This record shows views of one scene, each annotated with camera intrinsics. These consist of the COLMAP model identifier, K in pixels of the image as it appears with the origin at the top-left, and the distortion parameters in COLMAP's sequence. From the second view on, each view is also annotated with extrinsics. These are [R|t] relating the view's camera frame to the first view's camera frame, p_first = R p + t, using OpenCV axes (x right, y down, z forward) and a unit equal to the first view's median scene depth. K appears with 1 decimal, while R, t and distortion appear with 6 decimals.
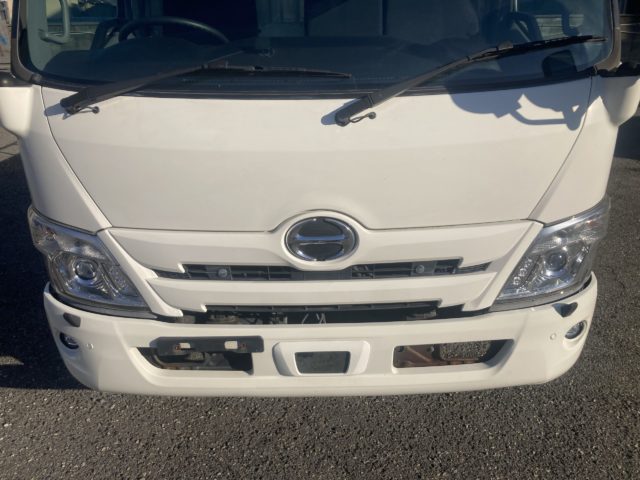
lens RADIAL K [[526.1, 0, 320.0], [0, 526.1, 240.0], [0, 0, 1]] dist [0.022283, -0.007301]
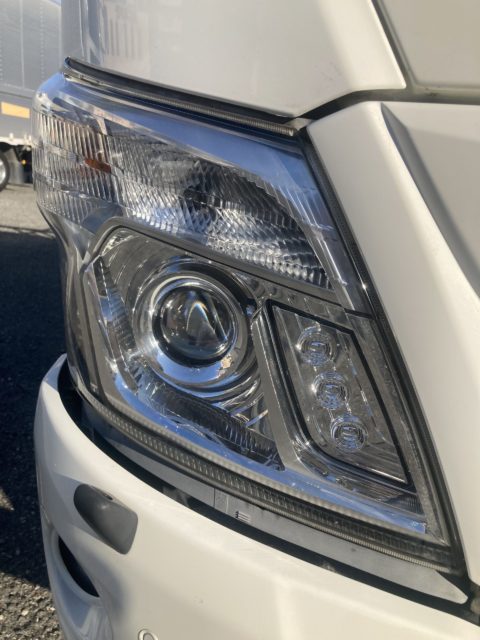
lens RADIAL K [[526.1, 0, 240.0], [0, 526.1, 320.0], [0, 0, 1]] dist [0.022283, -0.007301]
pose [[0.961880, 0.154970, -0.225323, -0.374792], [-0.179280, 0.979520, -0.091644, 0.075257], [0.206507, 0.128546, 0.969964, 0.780122]]
